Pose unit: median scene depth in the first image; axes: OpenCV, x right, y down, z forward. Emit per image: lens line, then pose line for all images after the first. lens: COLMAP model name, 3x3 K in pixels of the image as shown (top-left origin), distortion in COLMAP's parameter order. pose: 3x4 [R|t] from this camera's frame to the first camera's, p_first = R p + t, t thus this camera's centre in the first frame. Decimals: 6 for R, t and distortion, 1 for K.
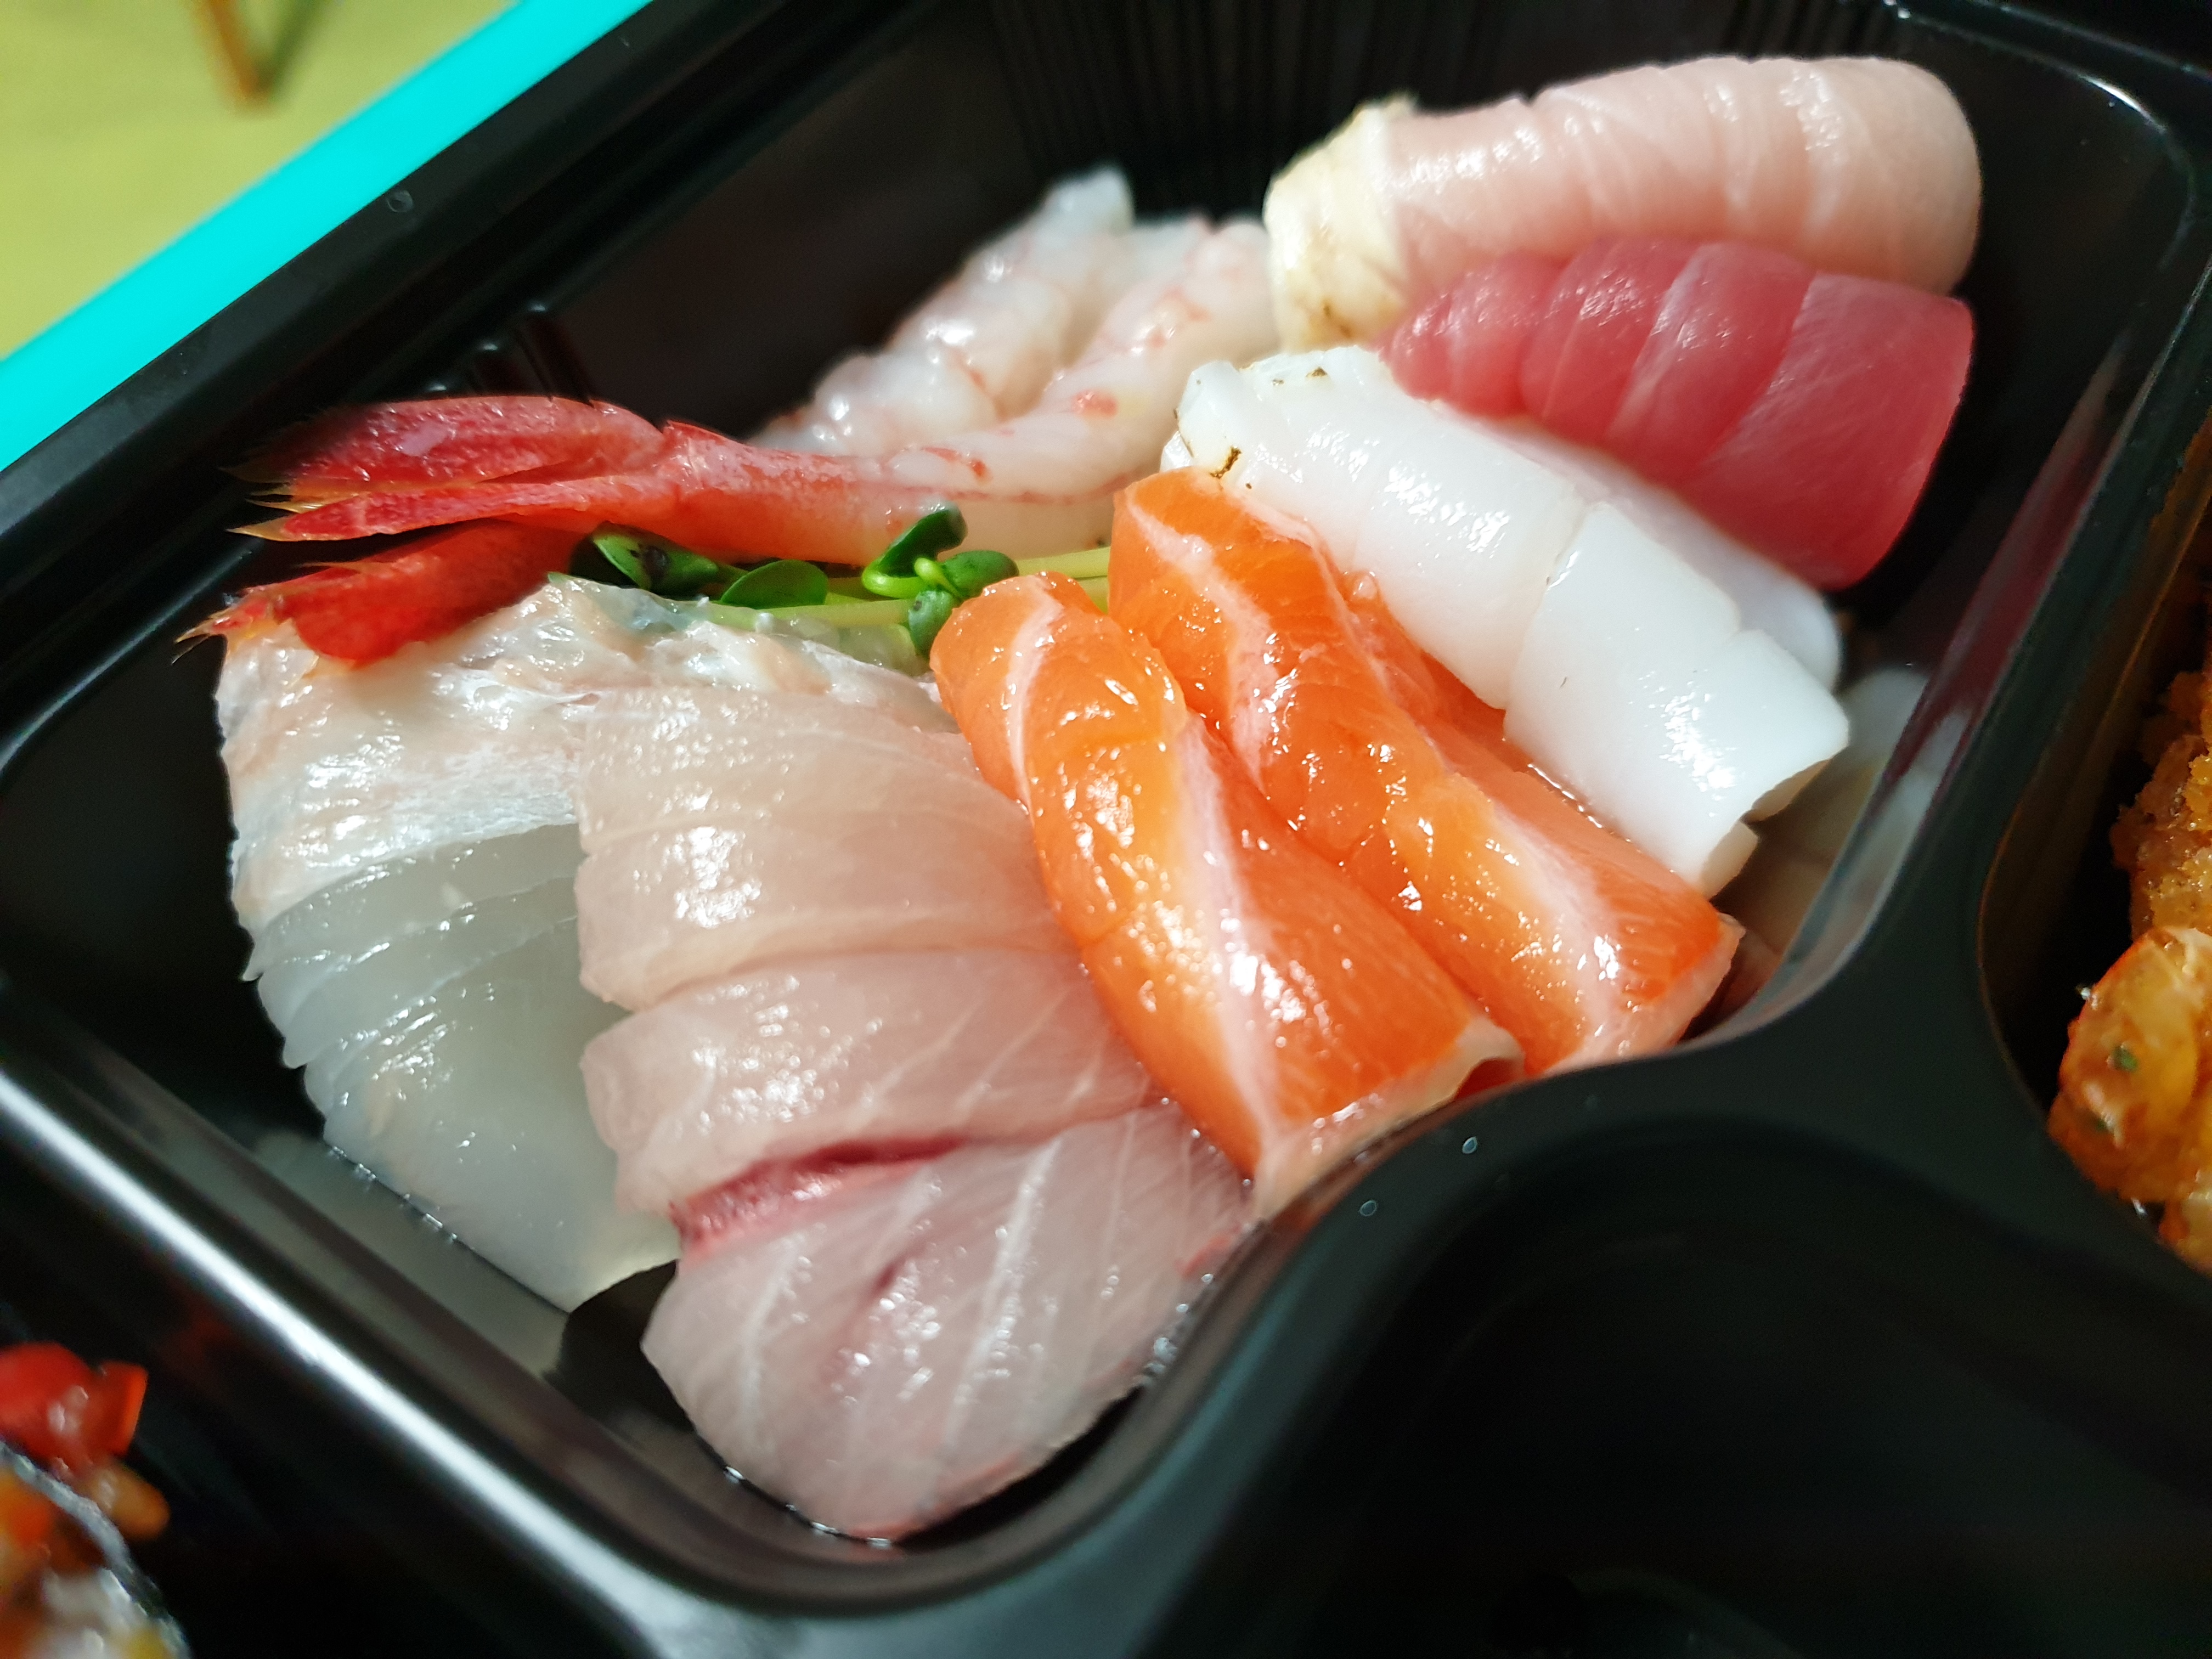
lens RADIAL K [[1776.5, 0, 1140.6], [0, 1776.5, 871.1], [0, 0, 1]] dist [0.004974, 0.005954]
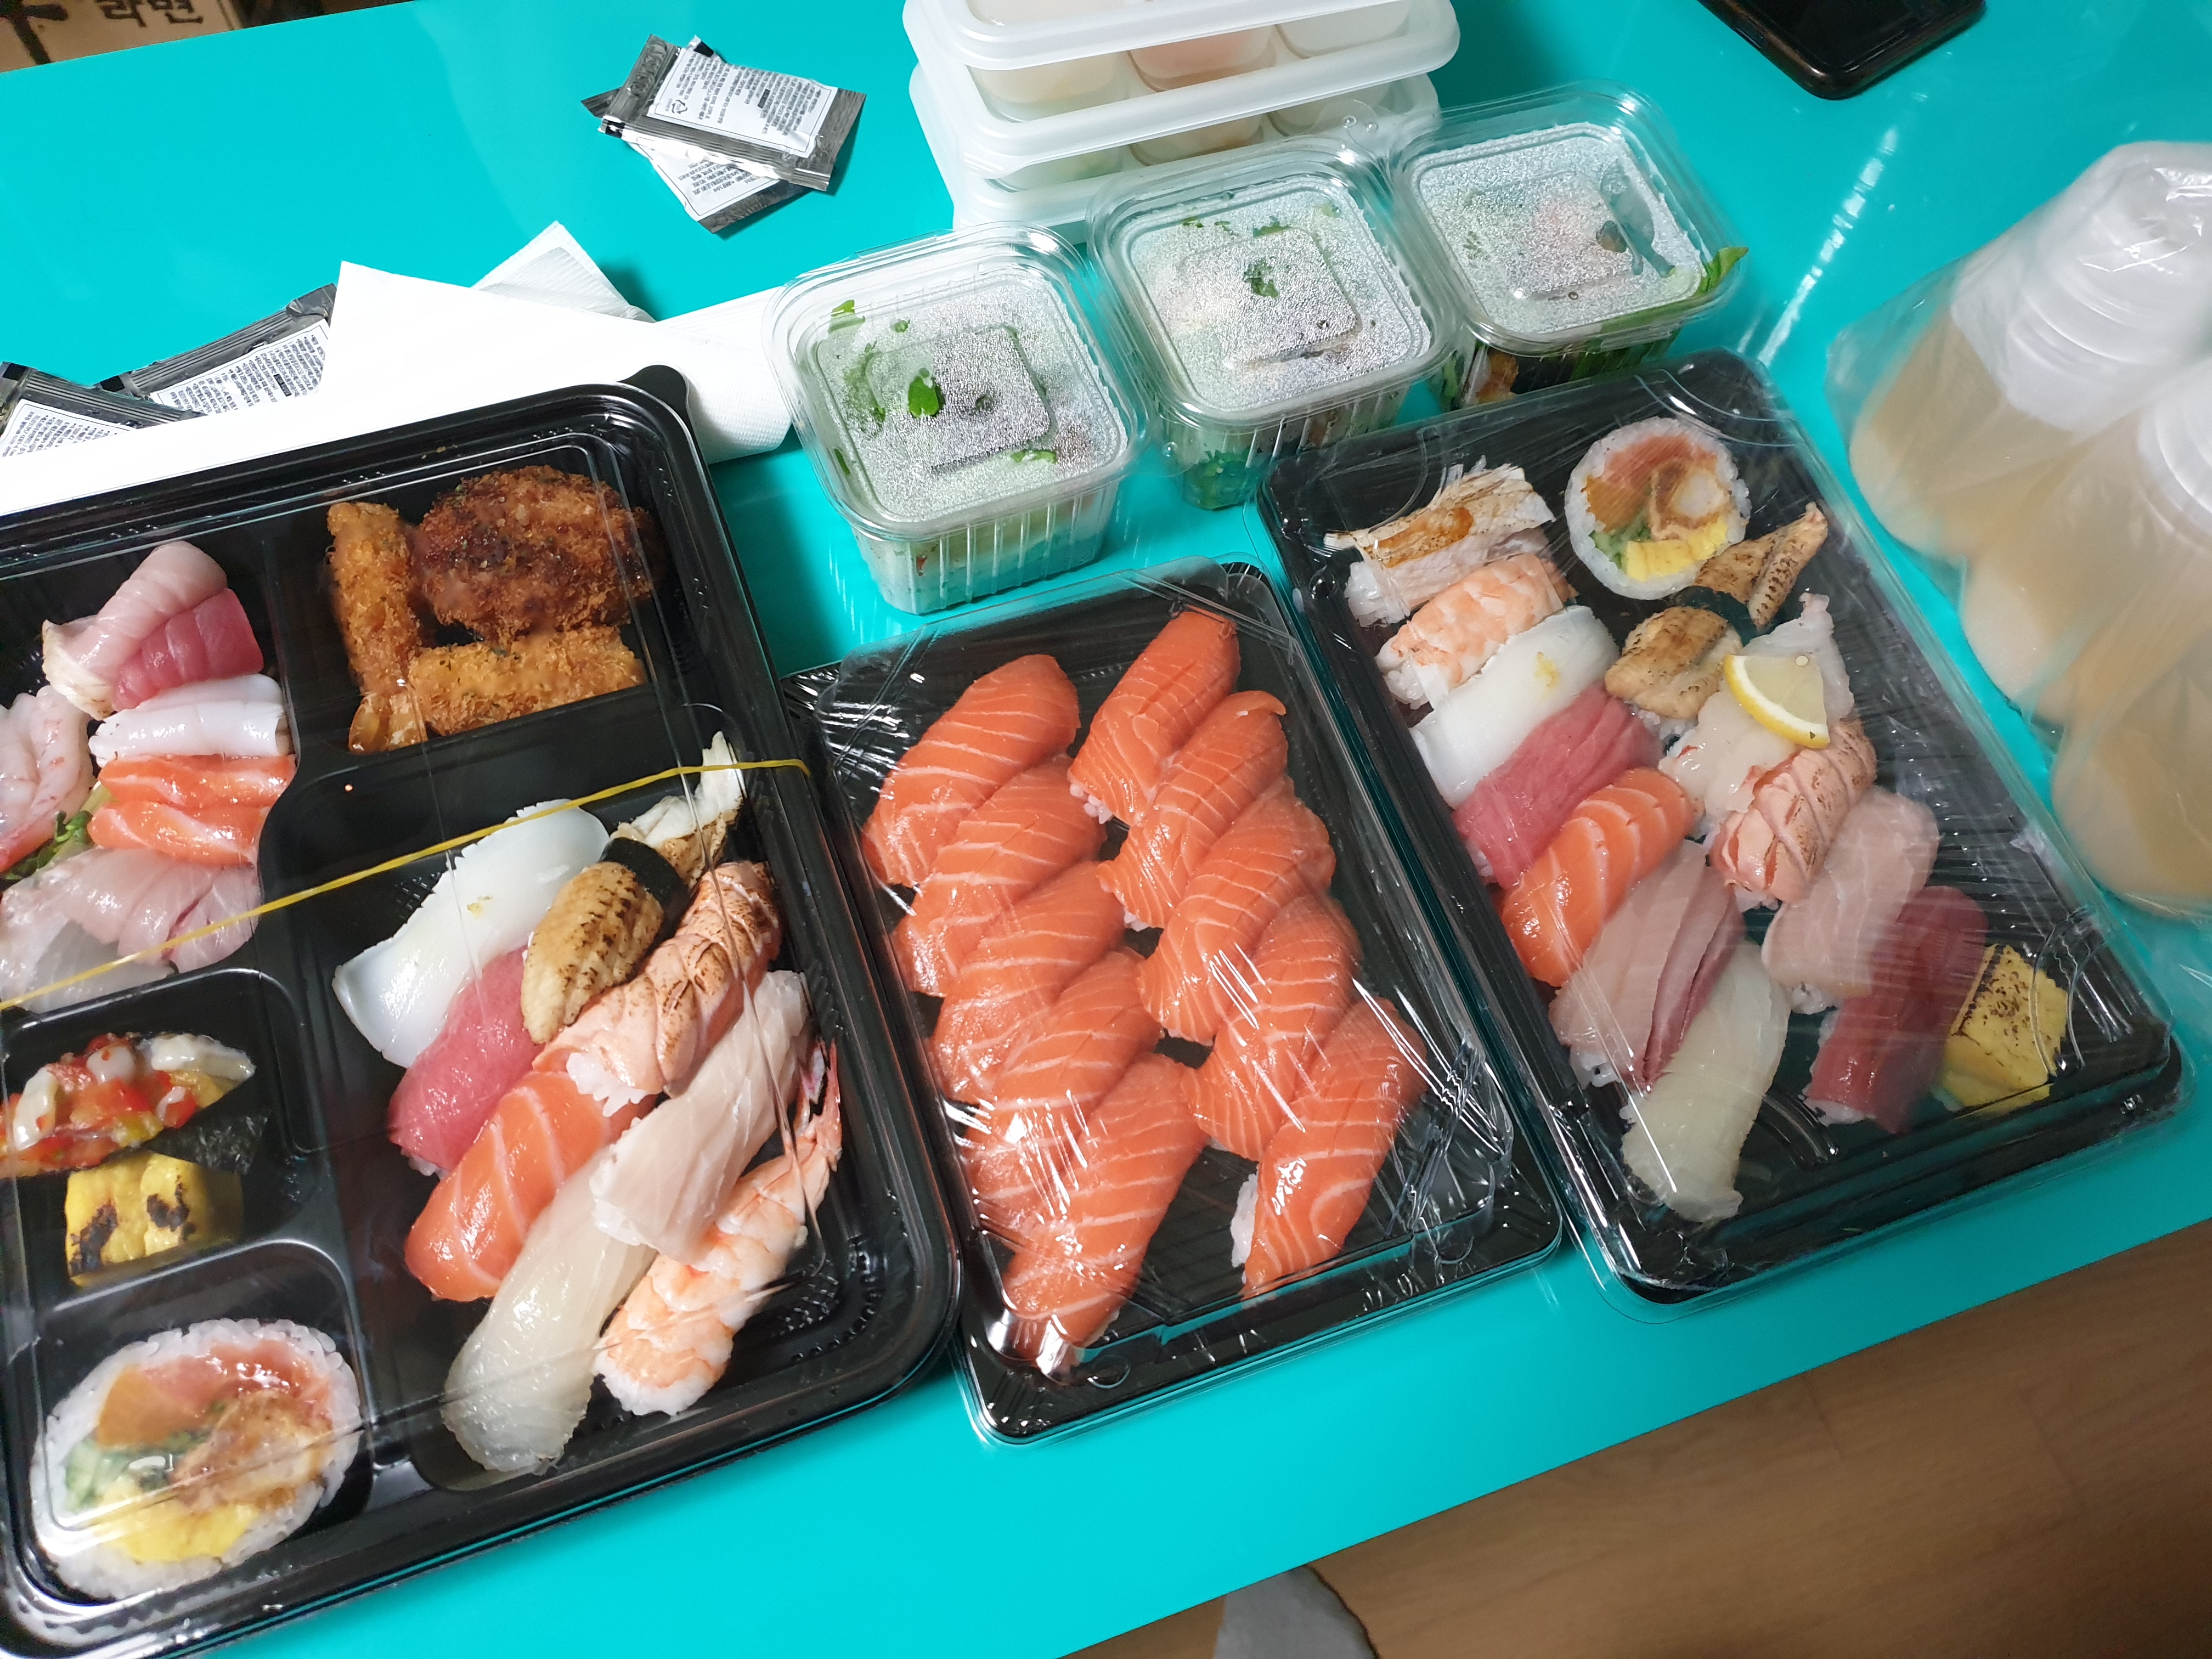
lens RADIAL K [[1776.5, 0, 1140.6], [0, 1776.5, 871.1], [0, 0, 1]] dist [0.004974, 0.005954]
pose [[0.589435, -0.712229, 0.381177, -0.327390], [0.647007, 0.698765, 0.305139, 0.238381], [-0.483682, 0.066765, 0.872694, -3.853944]]
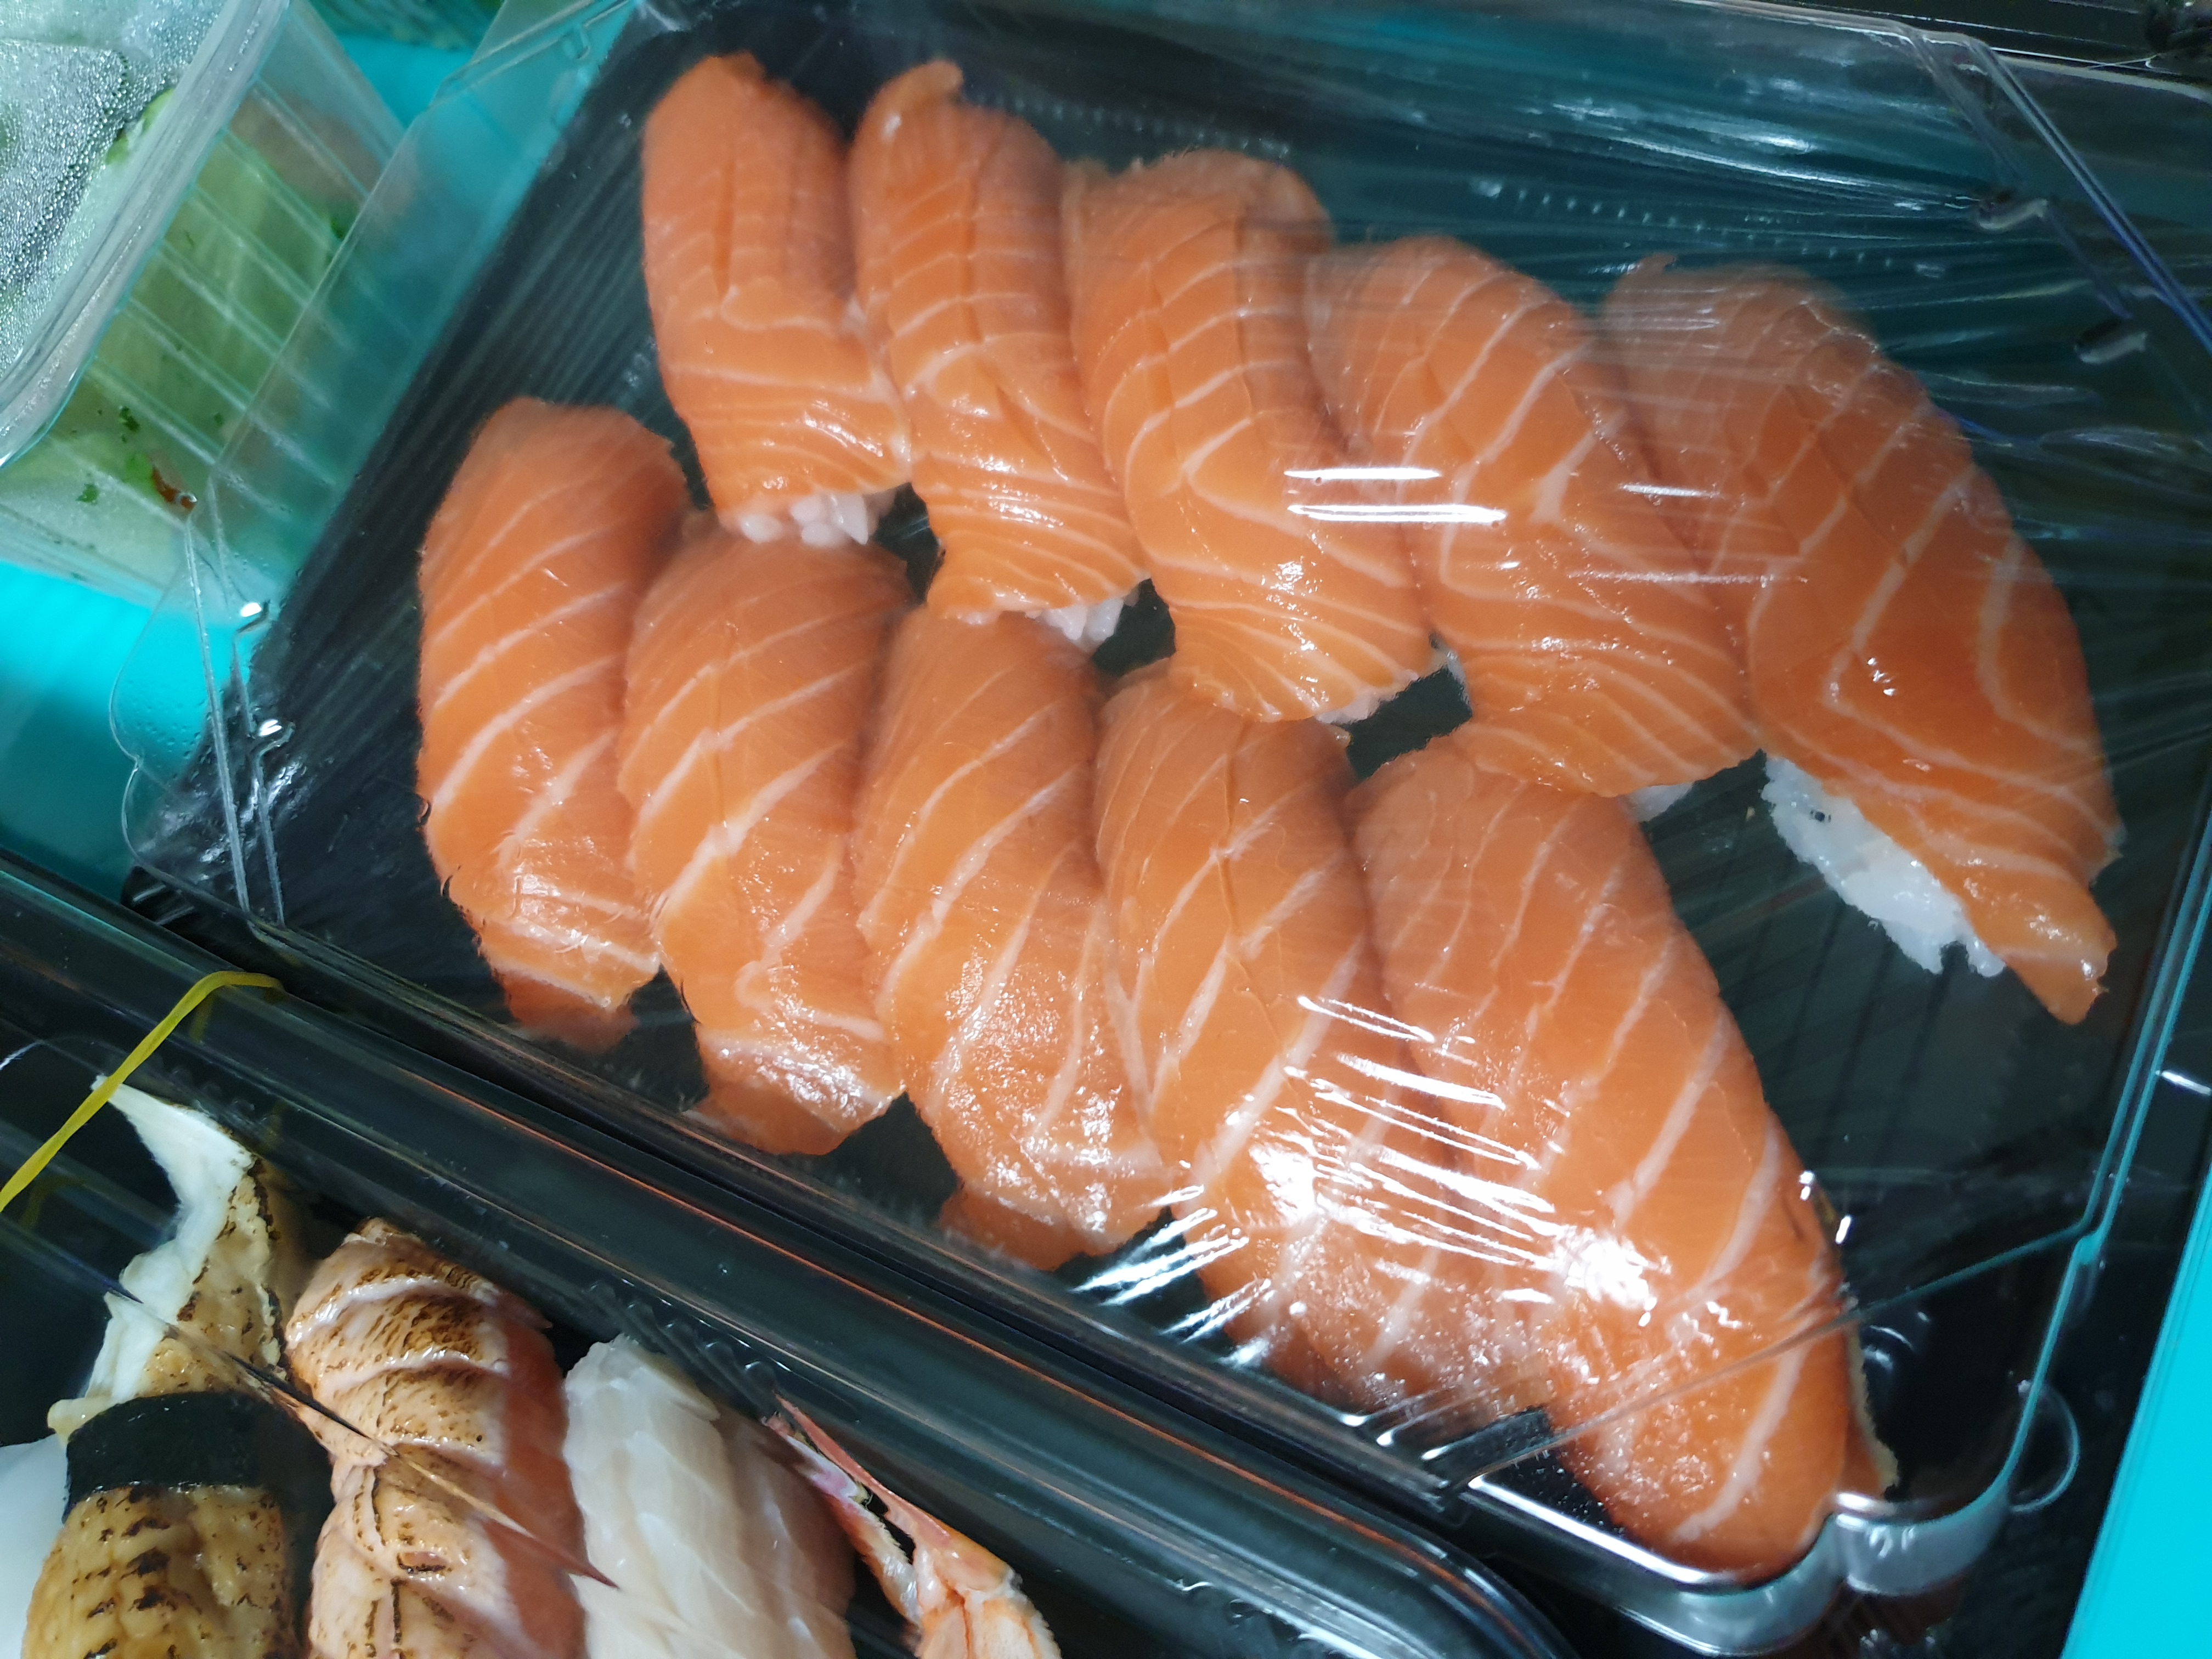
lens RADIAL K [[1845.1, 0, 1130.8], [0, 1845.1, 823.4], [0, 0, 1]] dist [-0.035360, 0.018002]
pose [[-0.147046, -0.902146, 0.405599, 0.306669], [0.955548, -0.023621, 0.293886, 1.155199], [-0.255548, 0.430784, 0.865517, -1.514647]]
